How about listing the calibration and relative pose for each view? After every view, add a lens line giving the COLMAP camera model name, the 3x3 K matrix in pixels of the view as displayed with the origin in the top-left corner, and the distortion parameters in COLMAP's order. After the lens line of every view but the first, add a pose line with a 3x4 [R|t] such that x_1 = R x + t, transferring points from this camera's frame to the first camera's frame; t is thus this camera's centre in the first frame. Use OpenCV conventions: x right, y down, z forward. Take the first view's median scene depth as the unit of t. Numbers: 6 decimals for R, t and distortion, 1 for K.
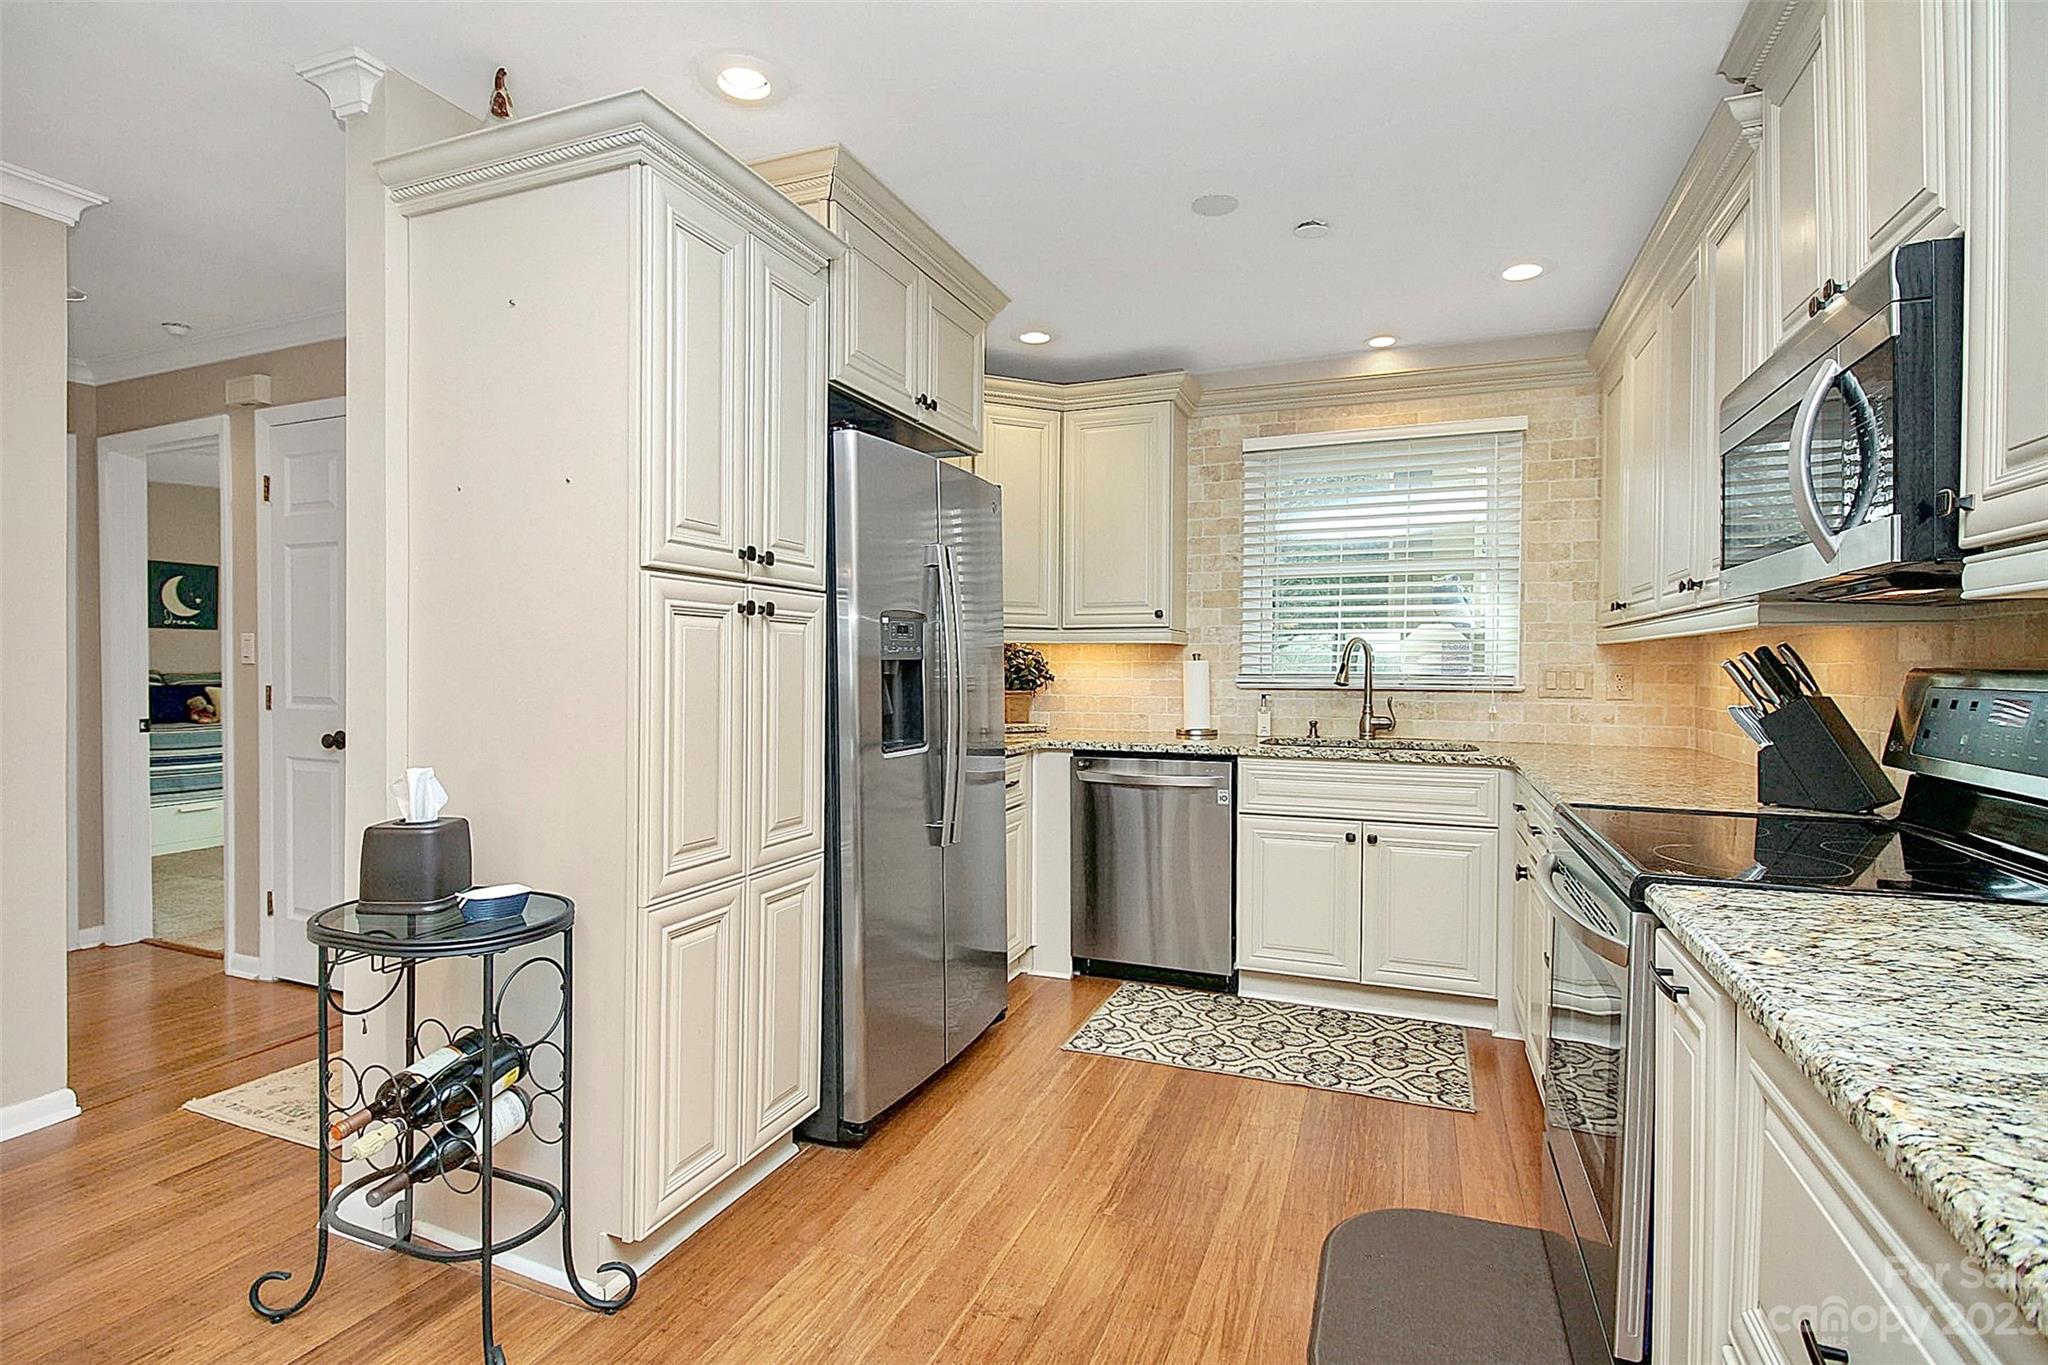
lens RADIAL K [[971.0, 0, 1024.0], [0, 971.0, 682.5], [0, 0, 1]] dist [0.012962, 0.000085]
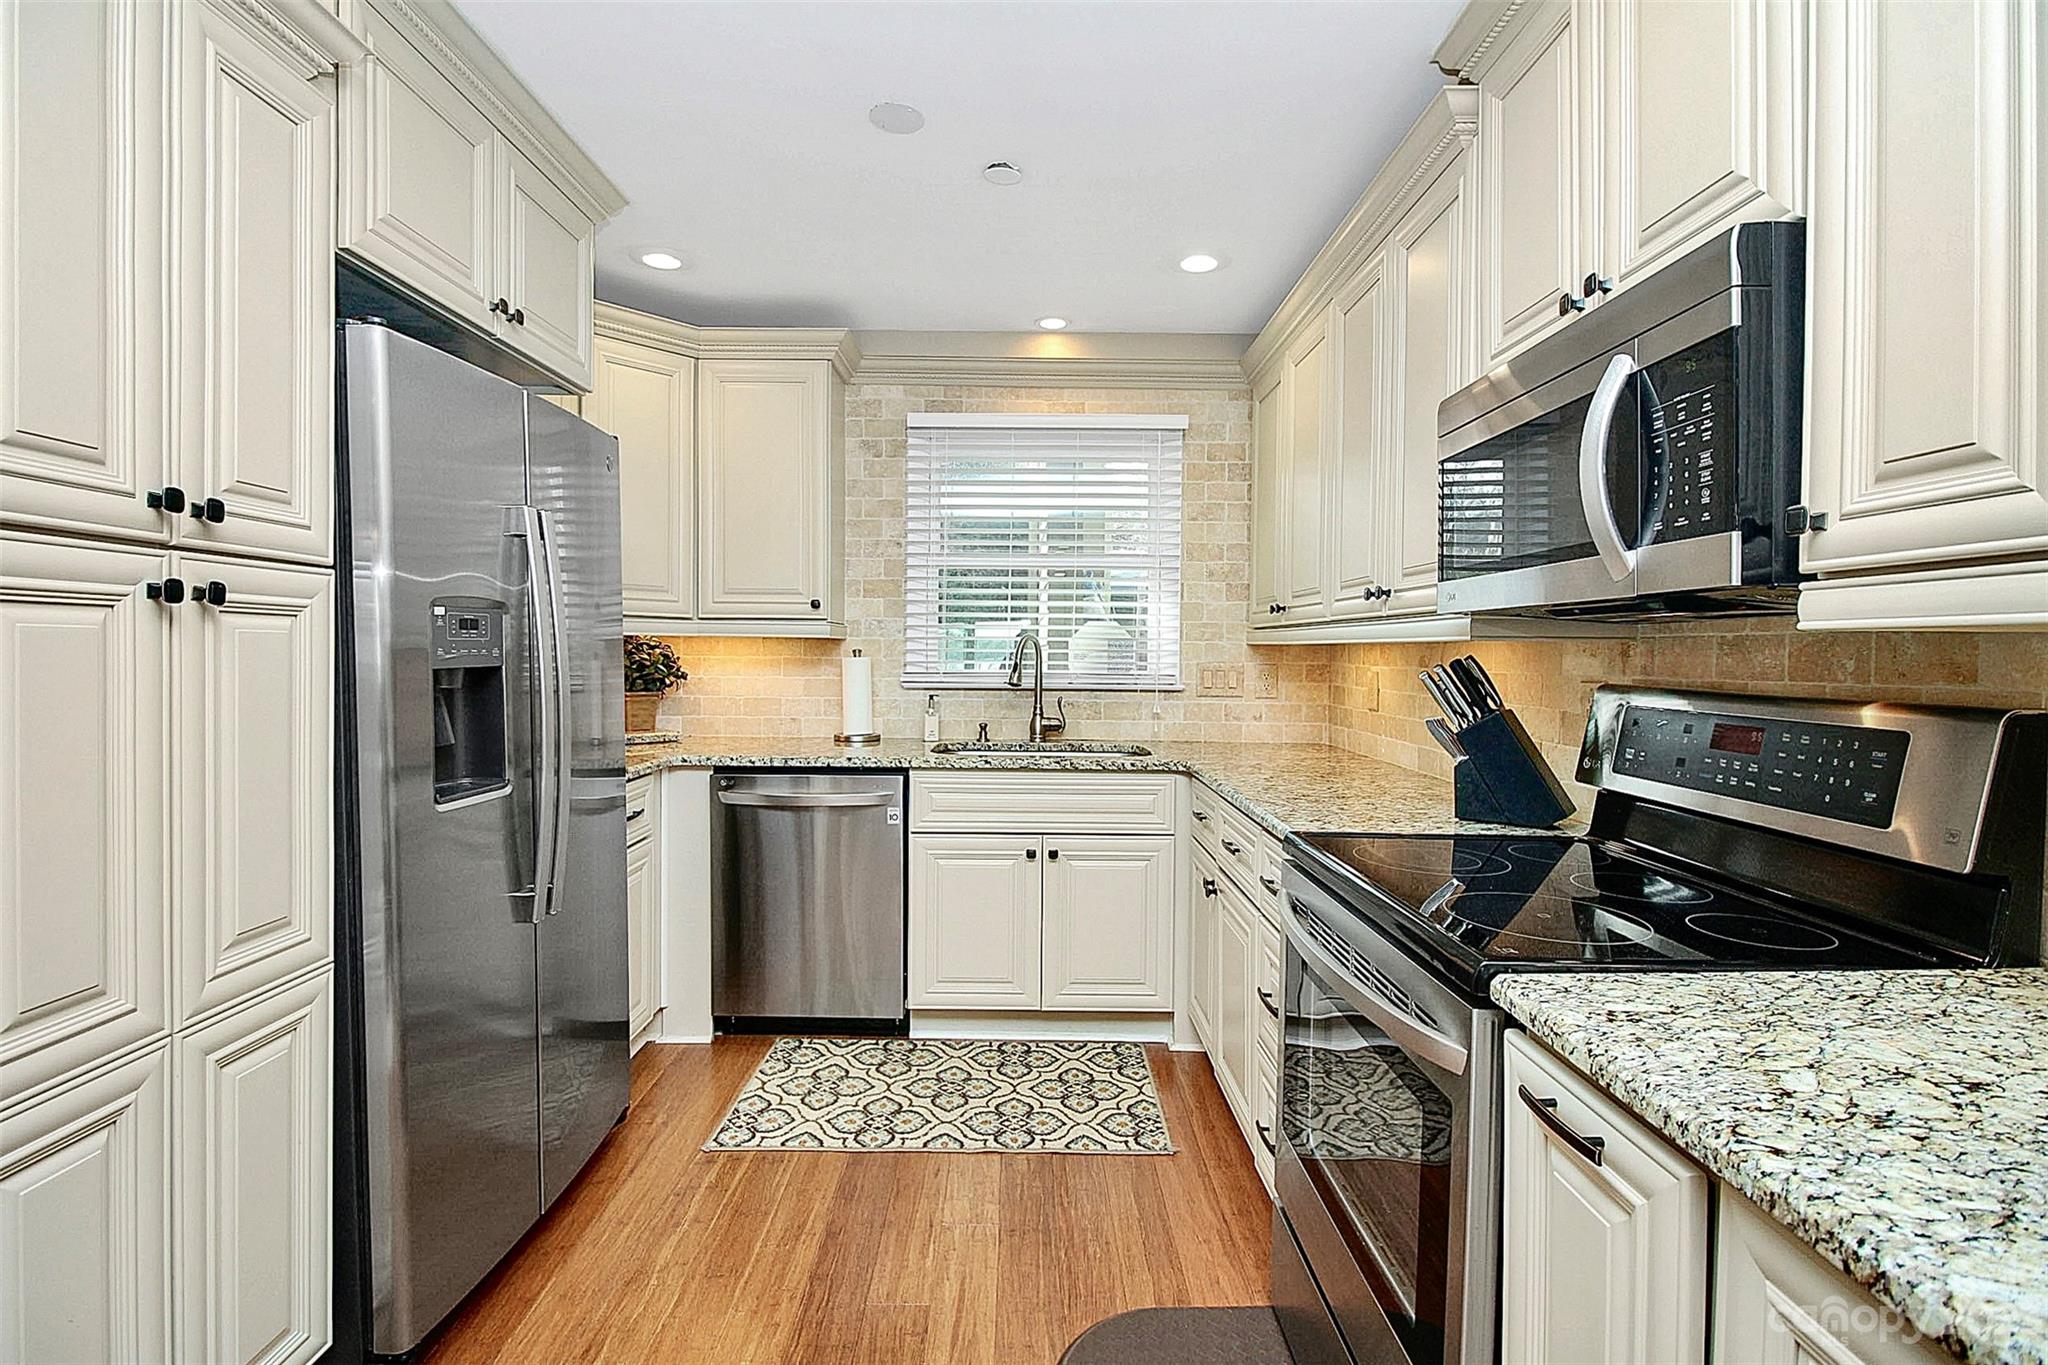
lens RADIAL K [[954.3, 0, 1016.6], [0, 954.3, 671.2], [0, 0, 1]] dist [0.002102, -0.012663]
pose [[0.931594, -0.002580, 0.363492, -0.004647], [0.000065, 0.999976, 0.006933, -0.019727], [-0.363501, -0.006435, 0.931572, 0.166620]]
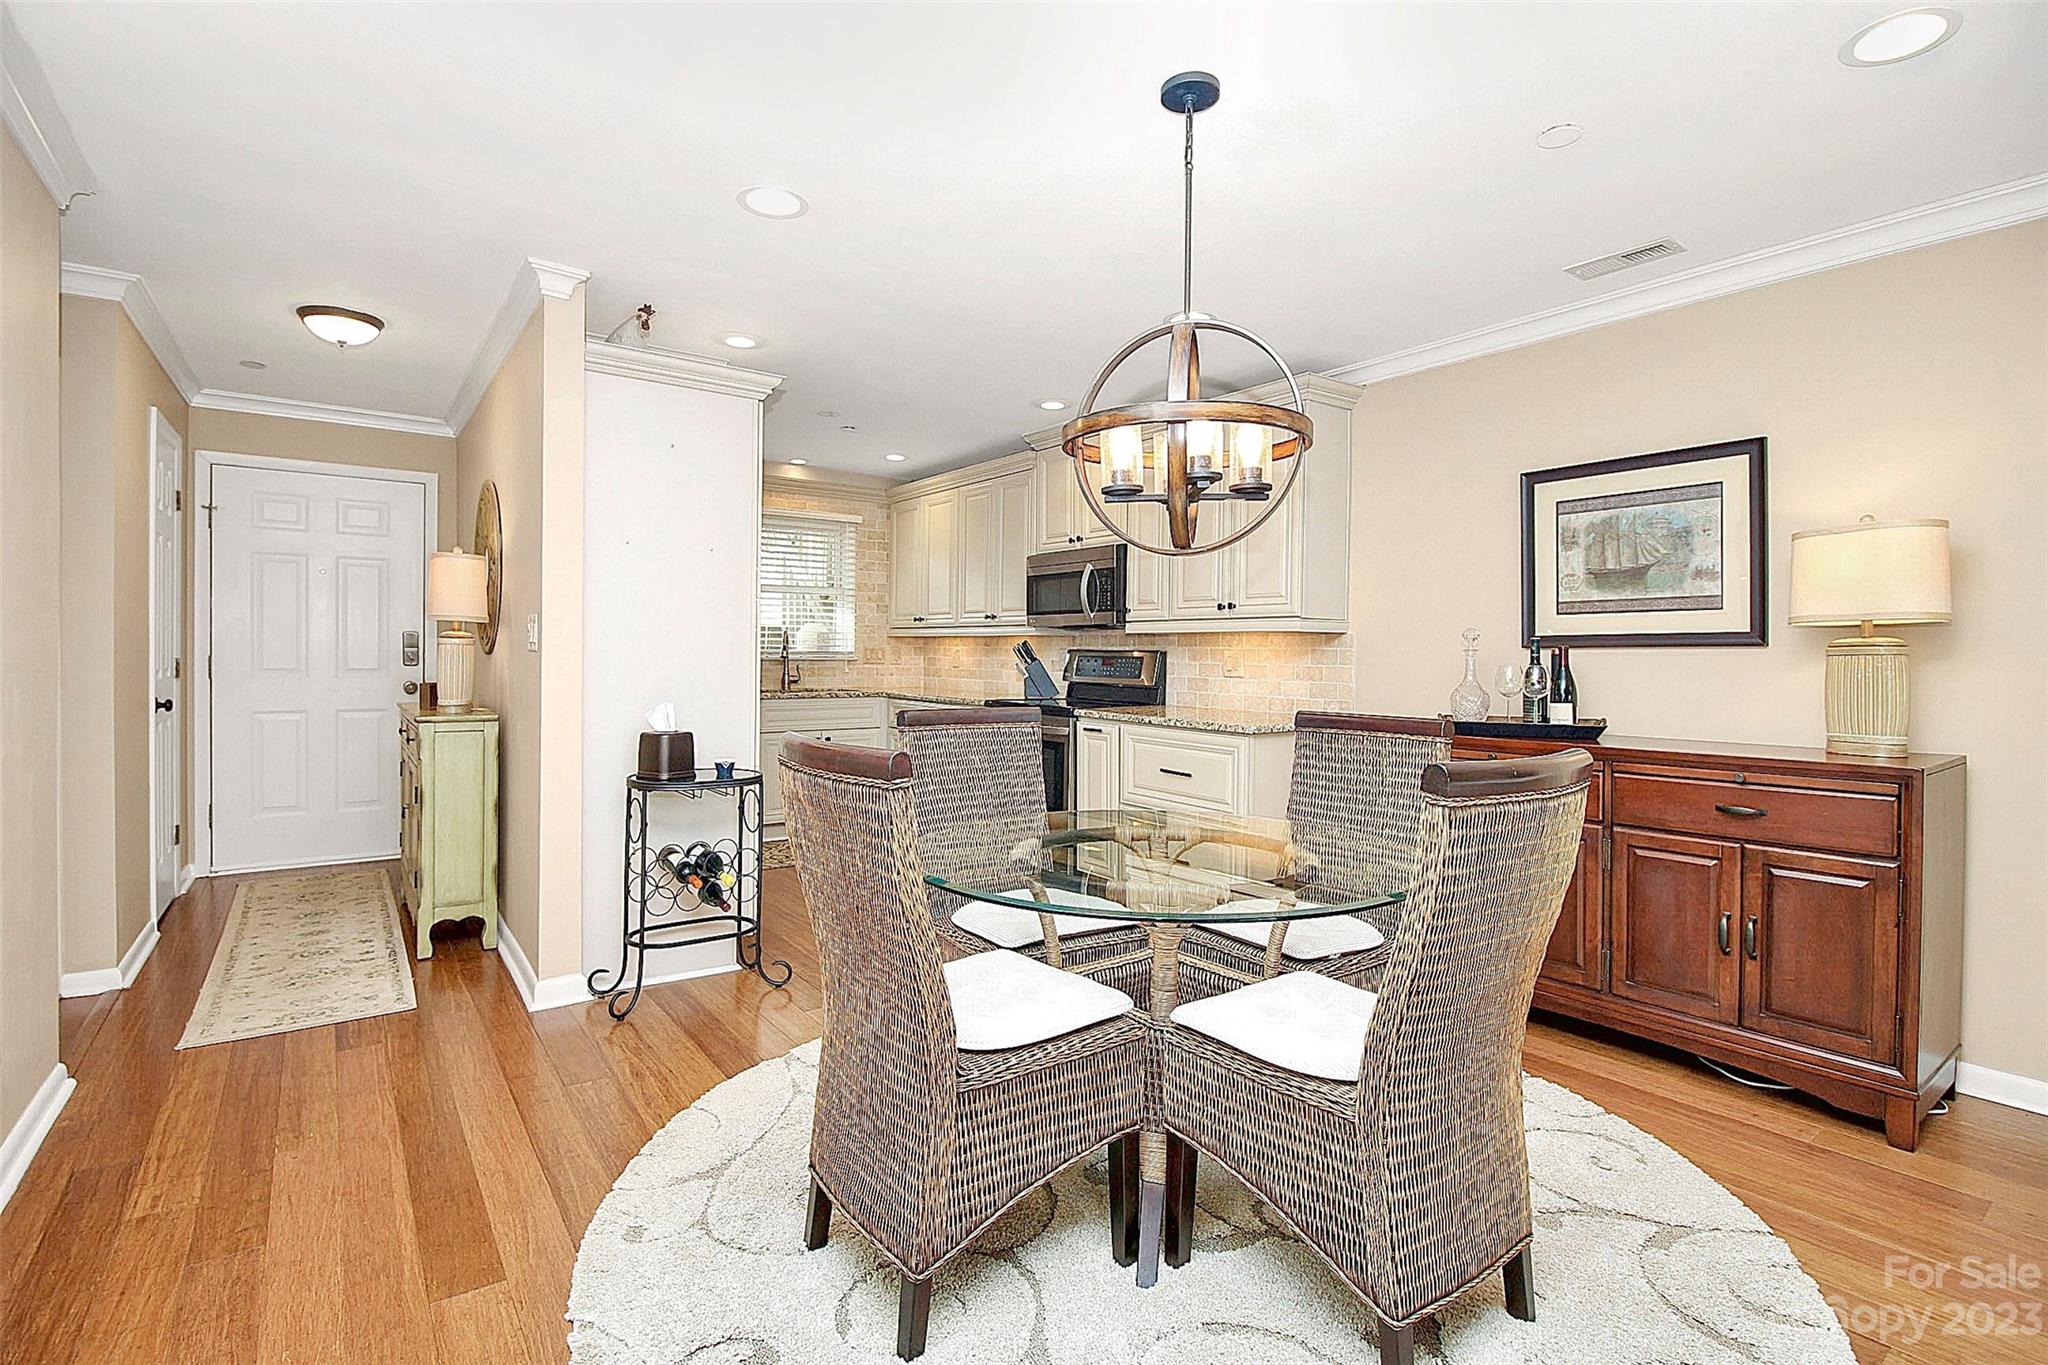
lens RADIAL K [[954.3, 0, 1016.6], [0, 954.3, 671.2], [0, 0, 1]] dist [0.002102, -0.012663]
pose [[0.539319, -0.015199, 0.841965, -0.991639], [0.006188, 0.999882, 0.014086, 0.006775], [-0.842079, -0.002387, 0.539349, -0.293009]]
